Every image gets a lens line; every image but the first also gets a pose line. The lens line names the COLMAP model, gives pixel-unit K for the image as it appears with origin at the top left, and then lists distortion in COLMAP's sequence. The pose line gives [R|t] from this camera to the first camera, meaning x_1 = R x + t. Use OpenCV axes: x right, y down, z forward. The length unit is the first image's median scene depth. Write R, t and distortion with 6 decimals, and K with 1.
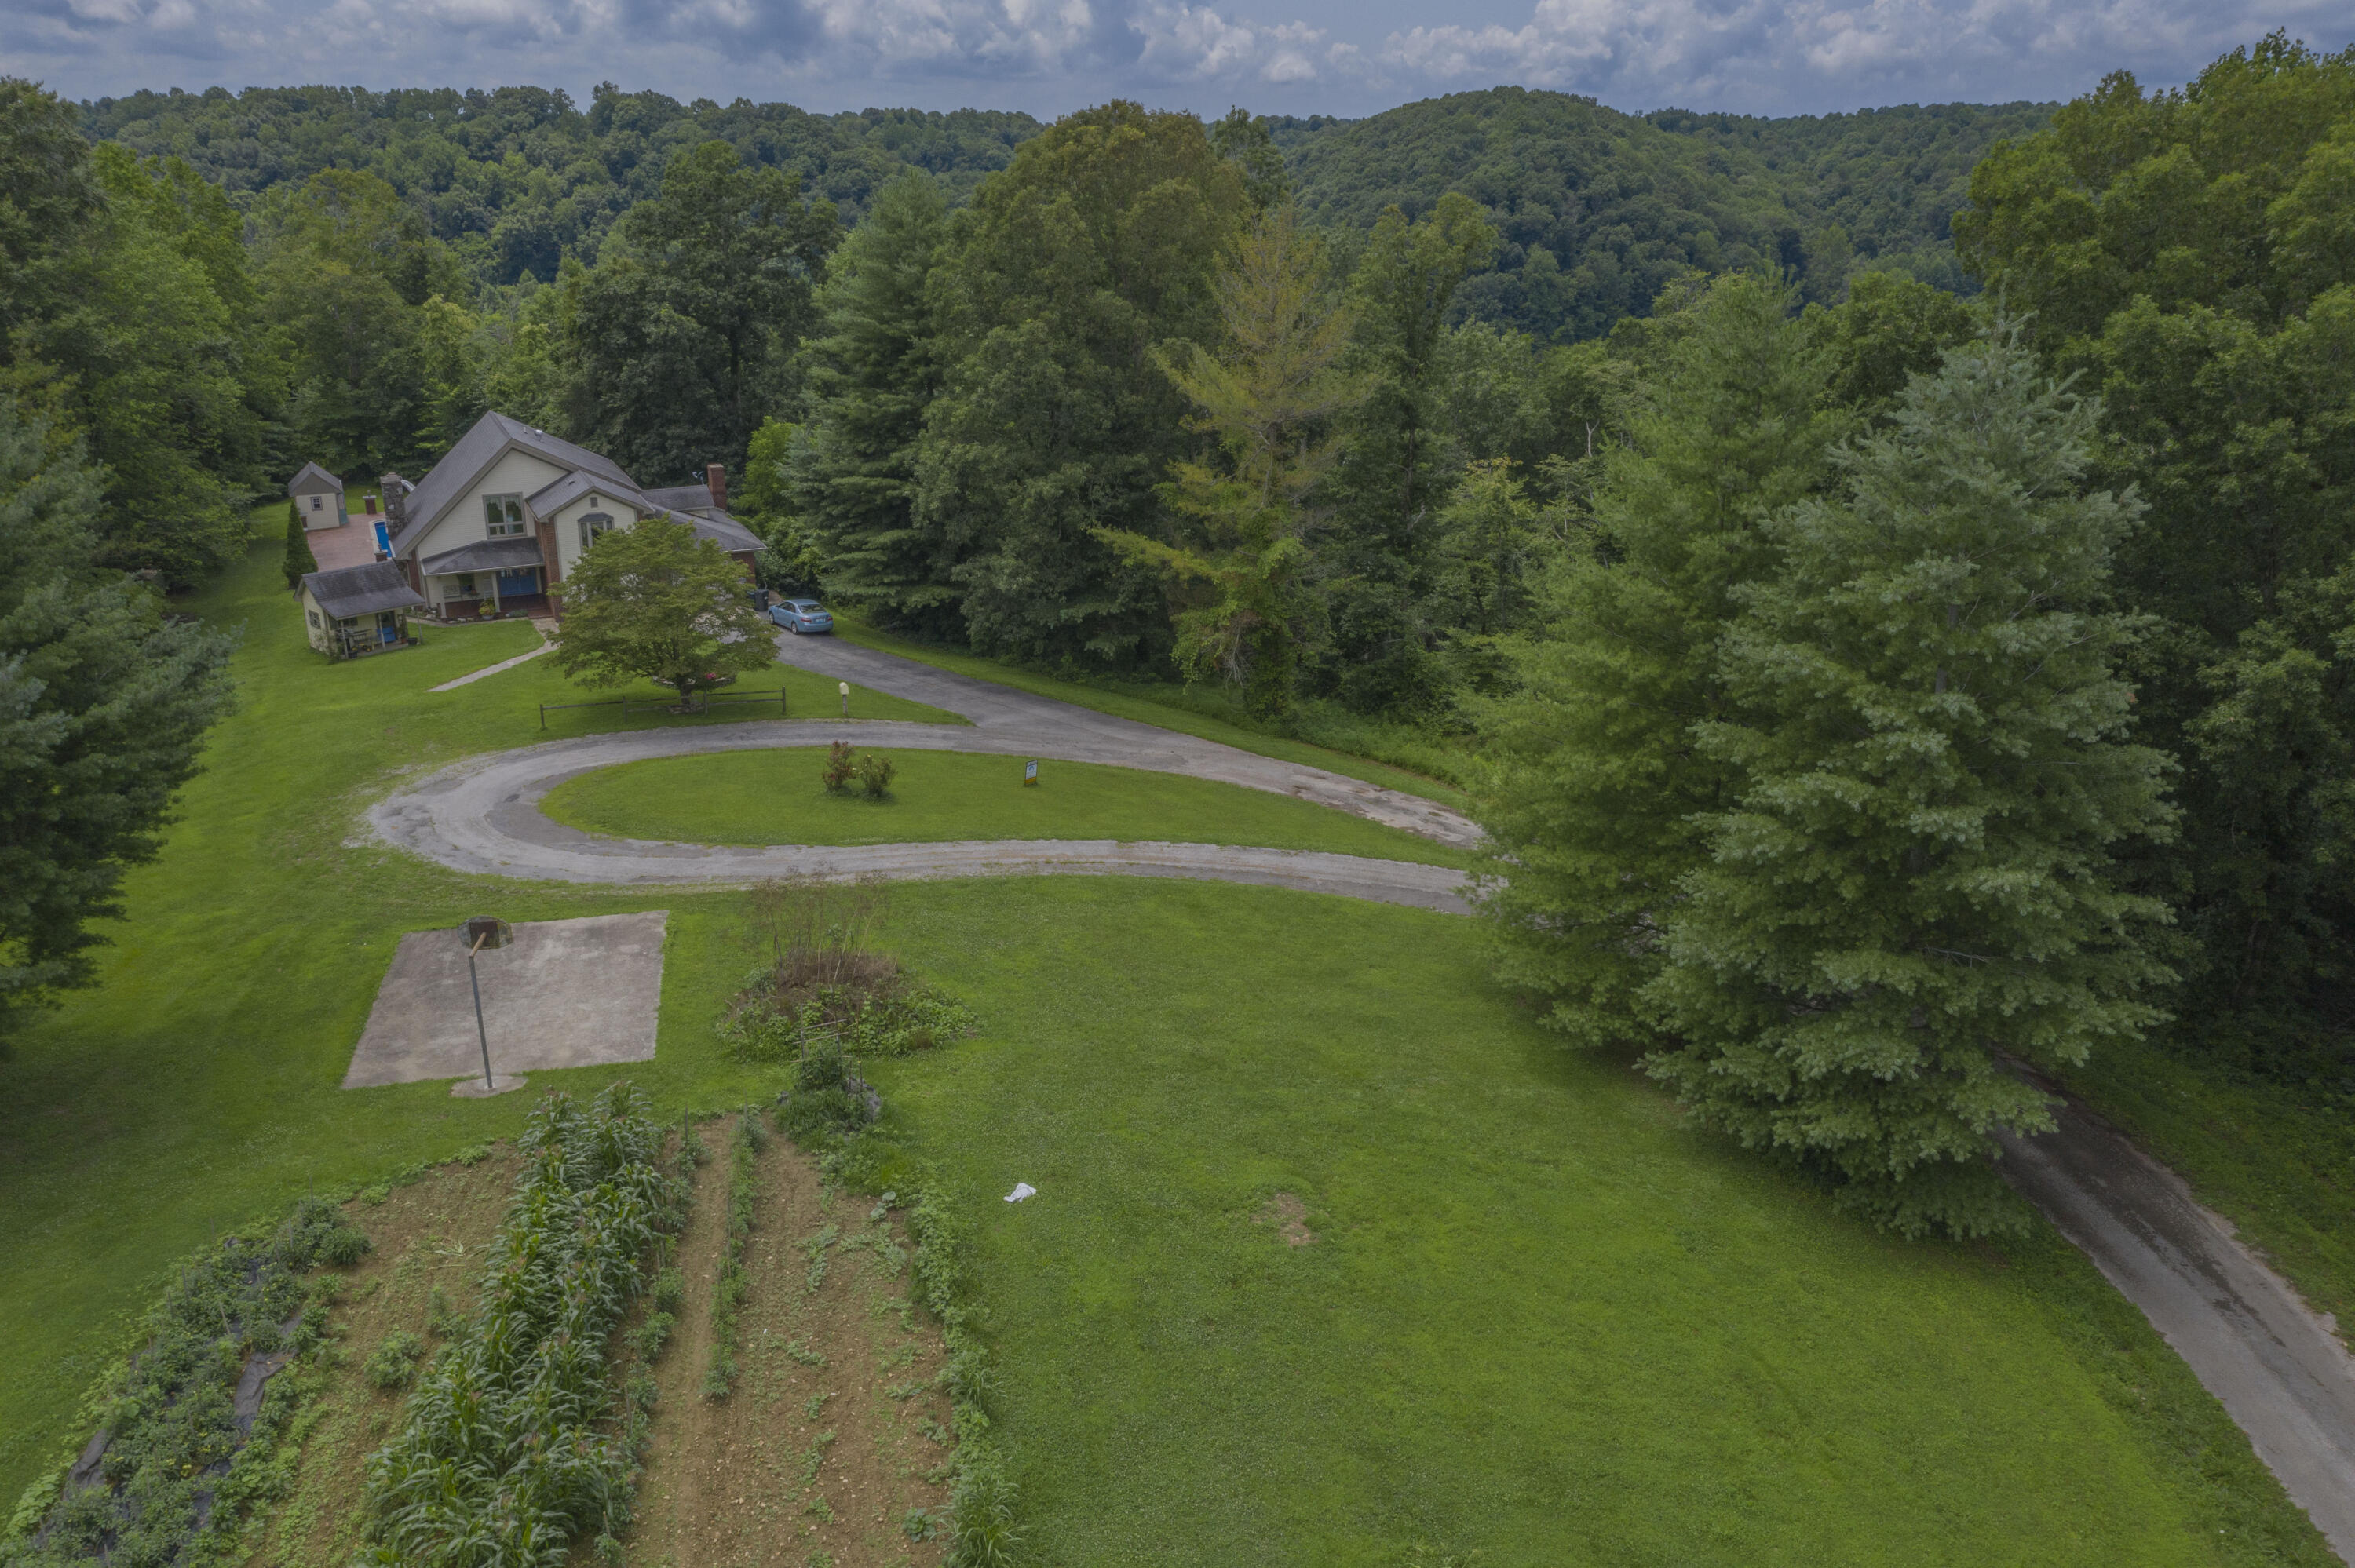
lens RADIAL K [[1829.8, 0, 1168.4], [0, 1829.8, 768.5], [0, 0, 1]] dist [-0.026728, 0.014089]
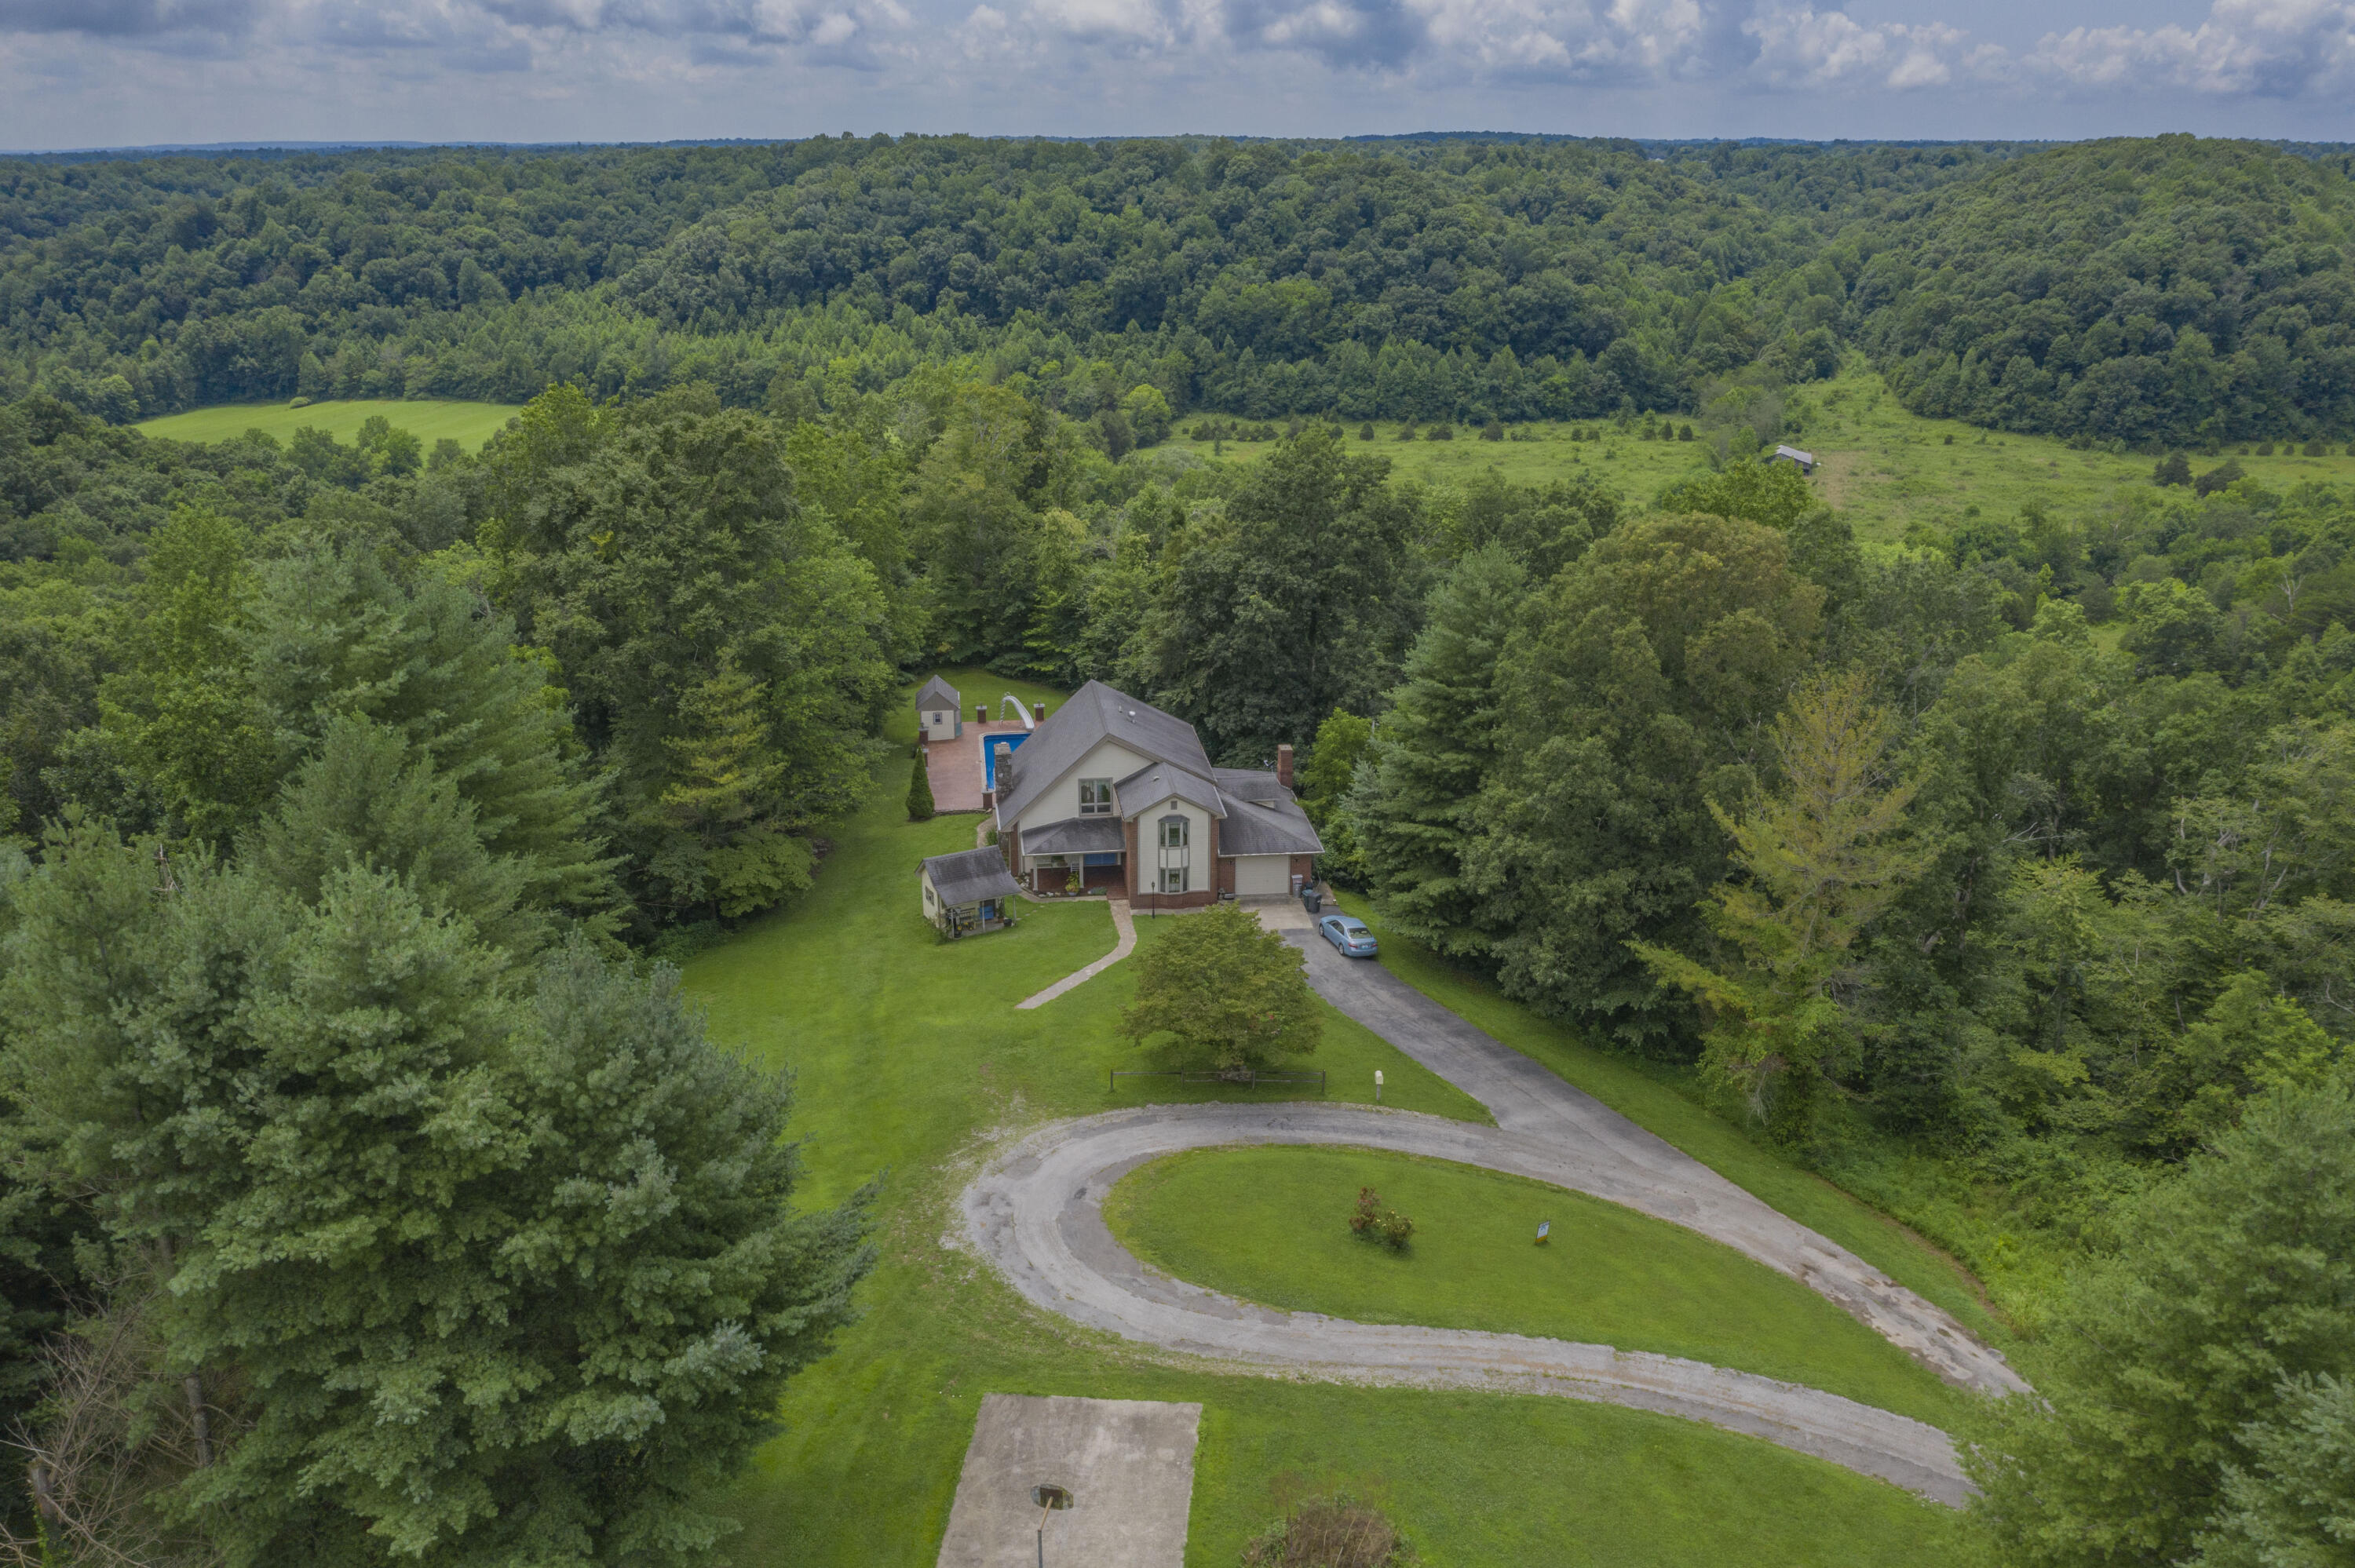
lens RADIAL K [[1829.8, 0, 1177.0], [0, 1829.8, 782.2], [0, 0, 1]] dist [-0.026728, 0.014089]
pose [[0.953808, 0.100404, -0.283143, -0.002646], [-0.099479, 0.994883, 0.017681, -0.192975], [0.283469, 0.011302, 0.958915, -0.060594]]
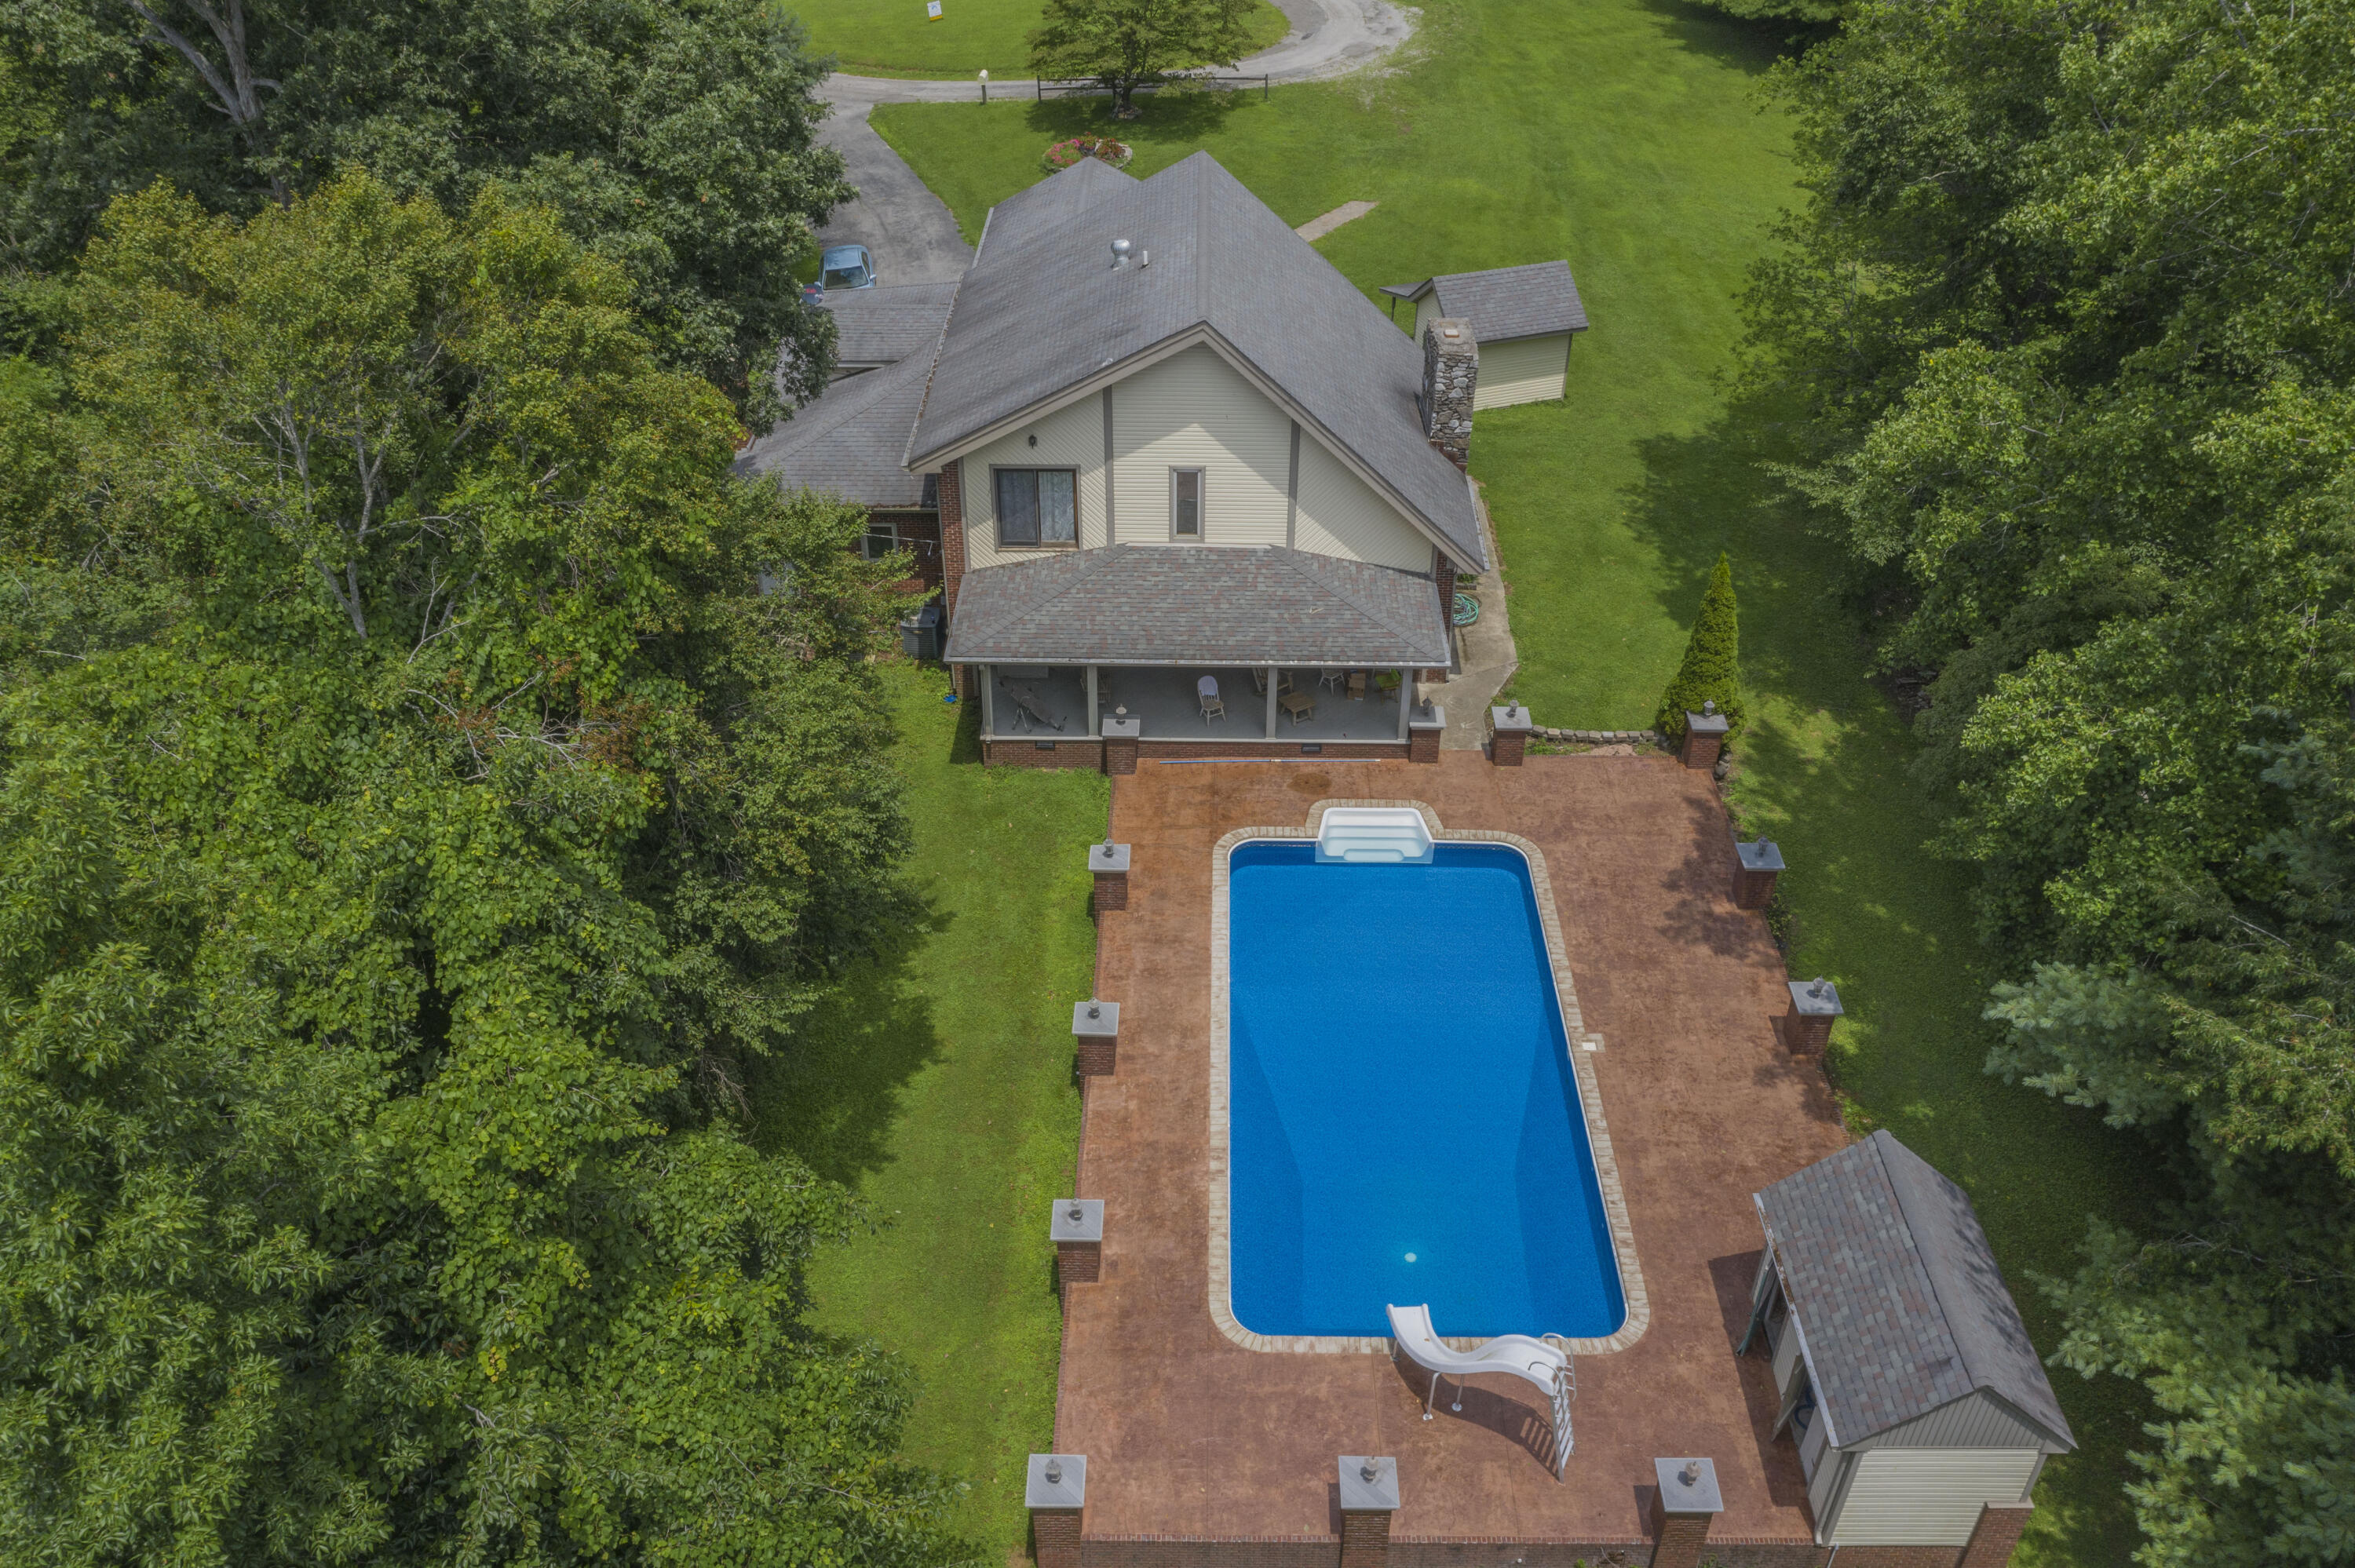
lens RADIAL K [[1829.8, 0, 1179.8], [0, 1829.8, 771.4], [0, 0, 1]] dist [-0.026728, 0.014089]
pose [[-0.904261, -0.258704, 0.339683, -0.620791], [0.128446, 0.593880, 0.794234, -0.521442], [-0.407203, 0.761826, -0.503793, 1.517557]]
